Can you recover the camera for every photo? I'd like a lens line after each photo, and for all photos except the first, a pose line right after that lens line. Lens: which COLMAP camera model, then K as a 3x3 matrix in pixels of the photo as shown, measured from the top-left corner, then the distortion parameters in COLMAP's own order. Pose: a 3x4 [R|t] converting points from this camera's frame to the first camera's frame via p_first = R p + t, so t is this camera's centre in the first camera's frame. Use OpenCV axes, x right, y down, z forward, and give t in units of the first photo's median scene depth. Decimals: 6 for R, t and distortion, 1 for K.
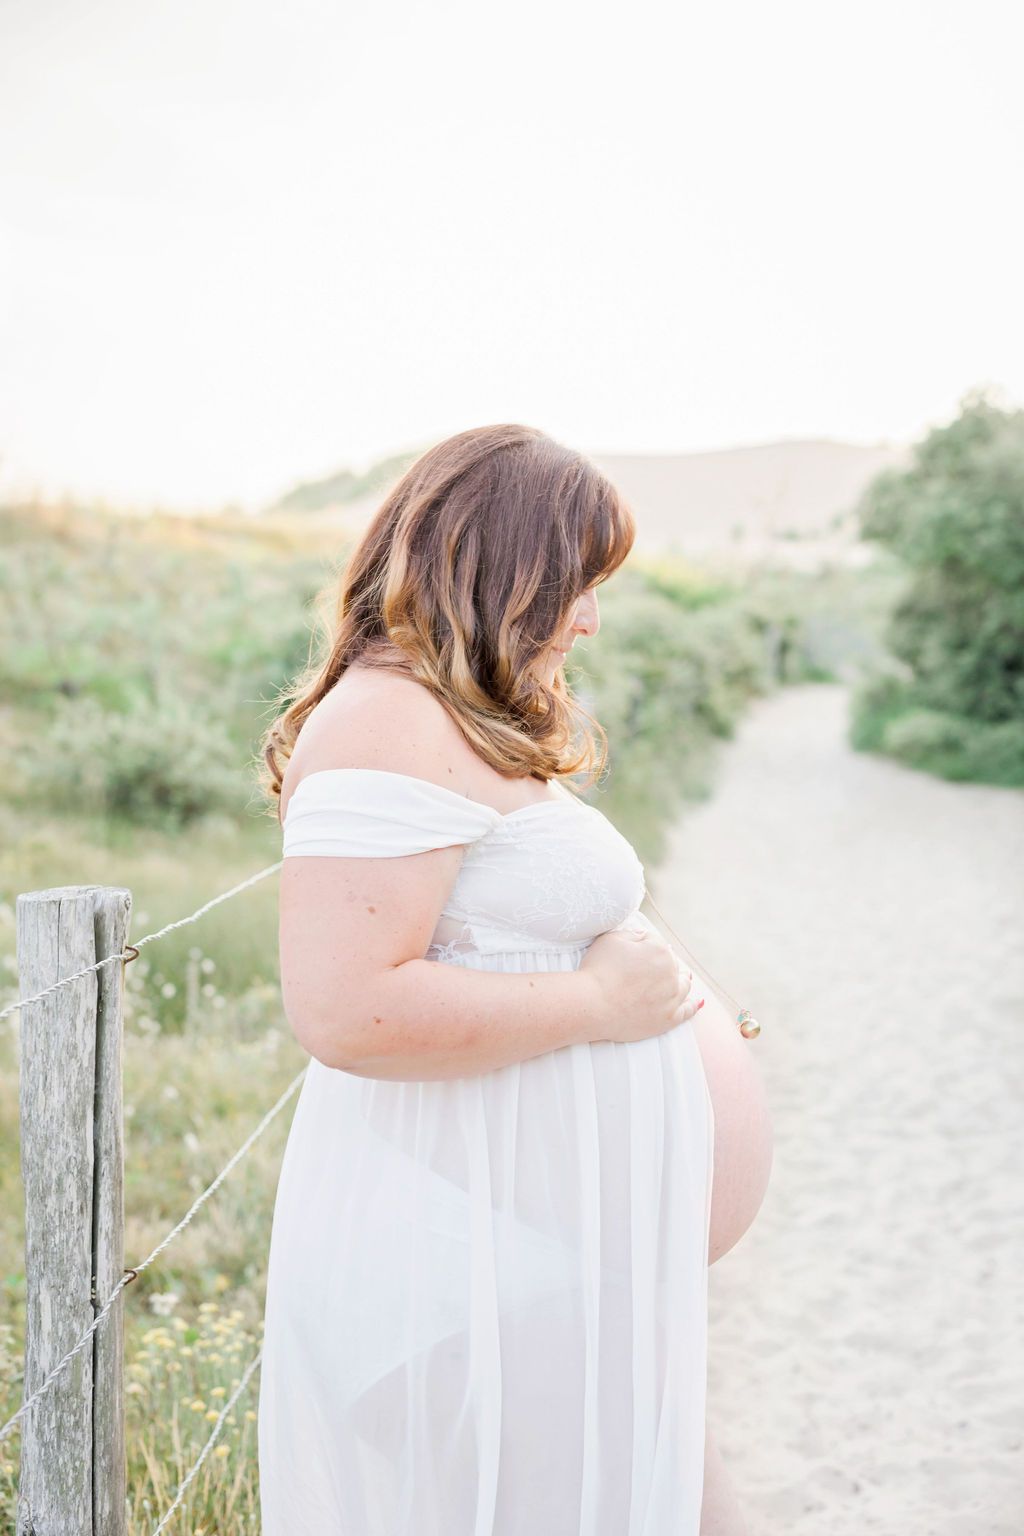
lens RADIAL K [[2207.4, 0, 431.1], [0, 2207.4, 769.8], [0, 0, 1]] dist [0.006240, 0.007439]
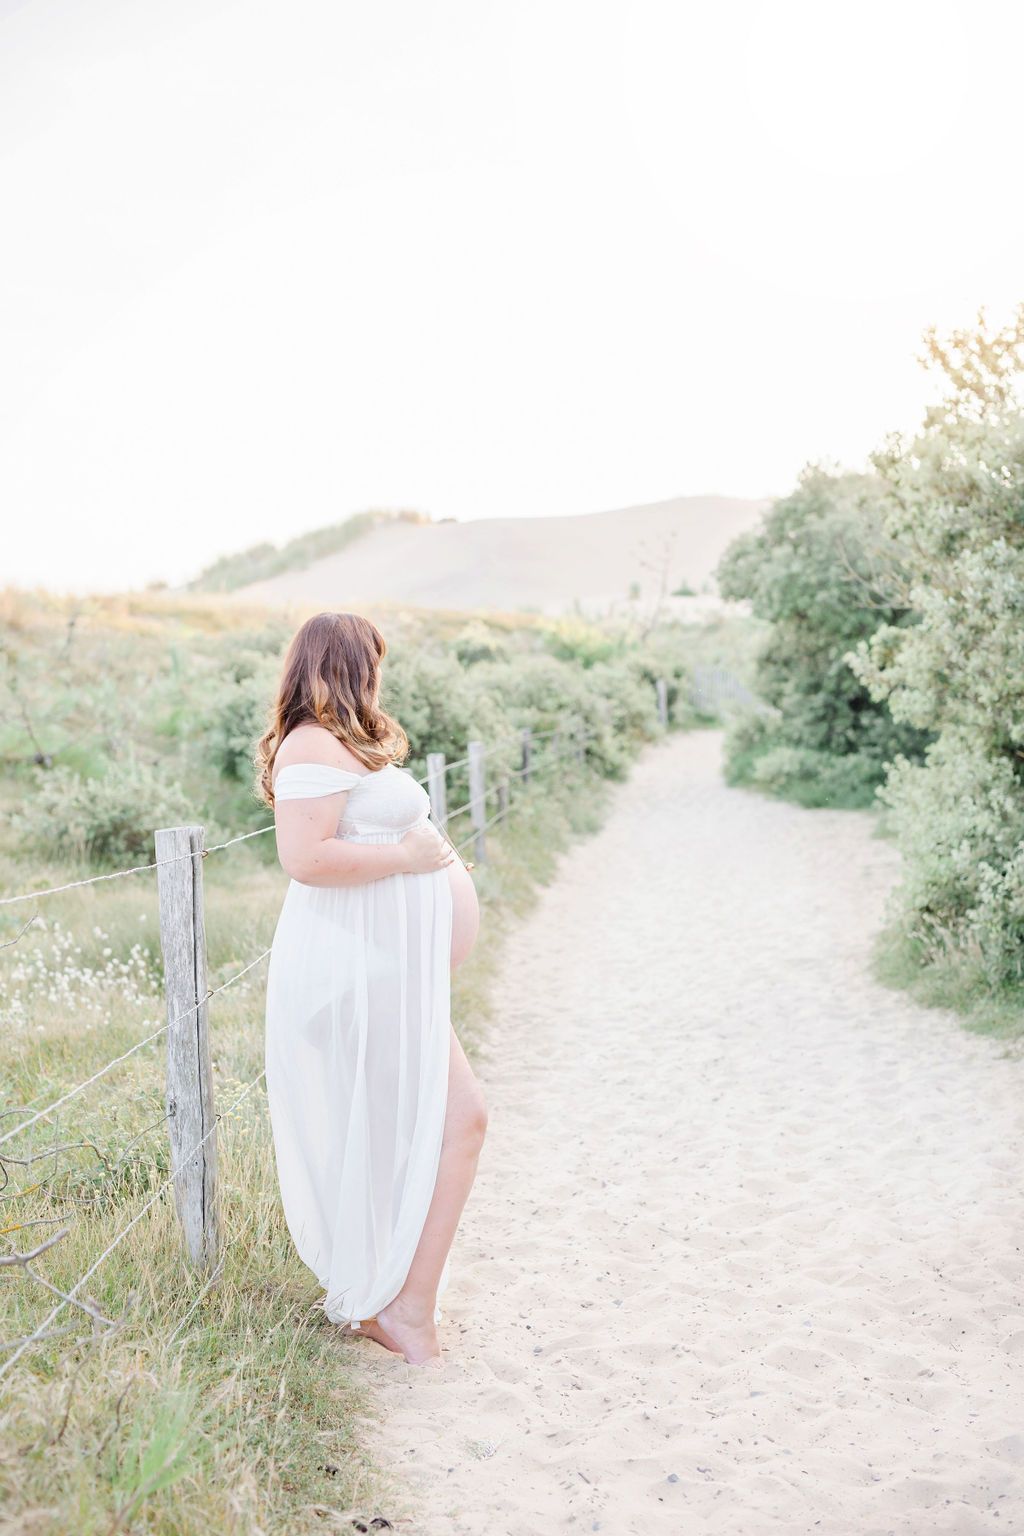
lens RADIAL K [[2231.6, 0, 505.5], [0, 2231.6, 768.9], [0, 0, 1]] dist [-0.010652, -0.015671]
pose [[0.996699, -0.048858, 0.064843, 0.018107], [0.050607, 0.998390, -0.025618, 0.039974], [-0.063487, 0.028815, 0.997567, -0.778045]]
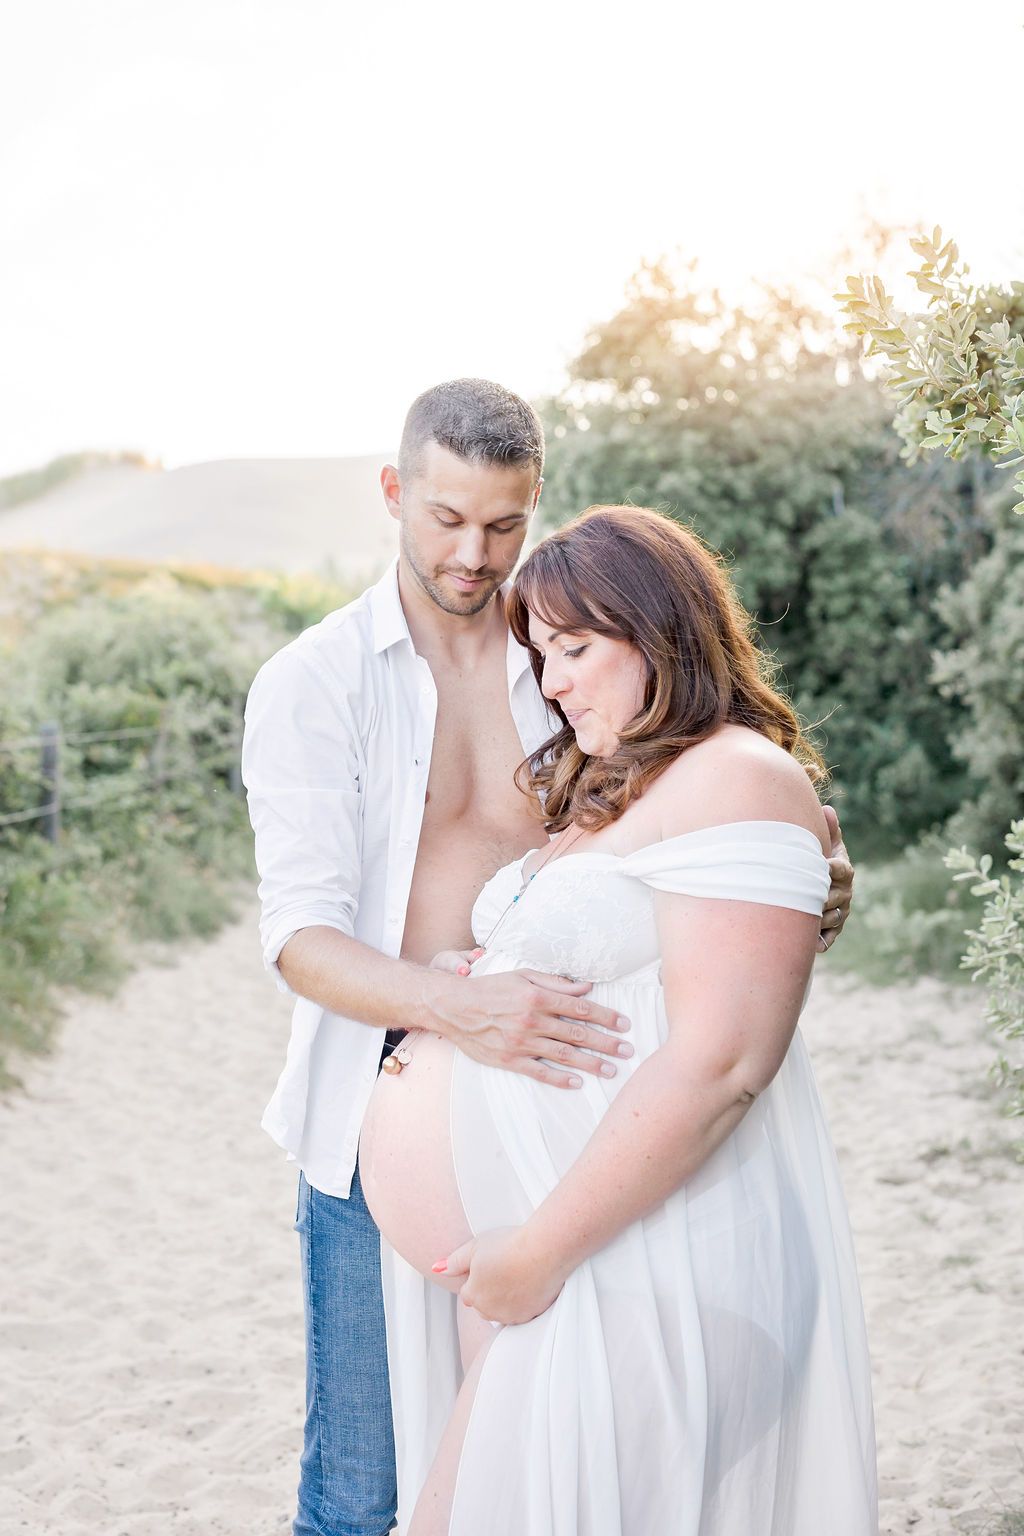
lens RADIAL K [[2273.2, 0, 622.5], [0, 2273.2, 636.0], [0, 0, 1]] dist [-0.047885, 0.131774]
pose [[0.980829, -0.033400, 0.191986, 0.562327], [0.049964, 0.995372, -0.082091, -0.045716], [-0.188355, 0.090110, 0.977958, 1.892513]]
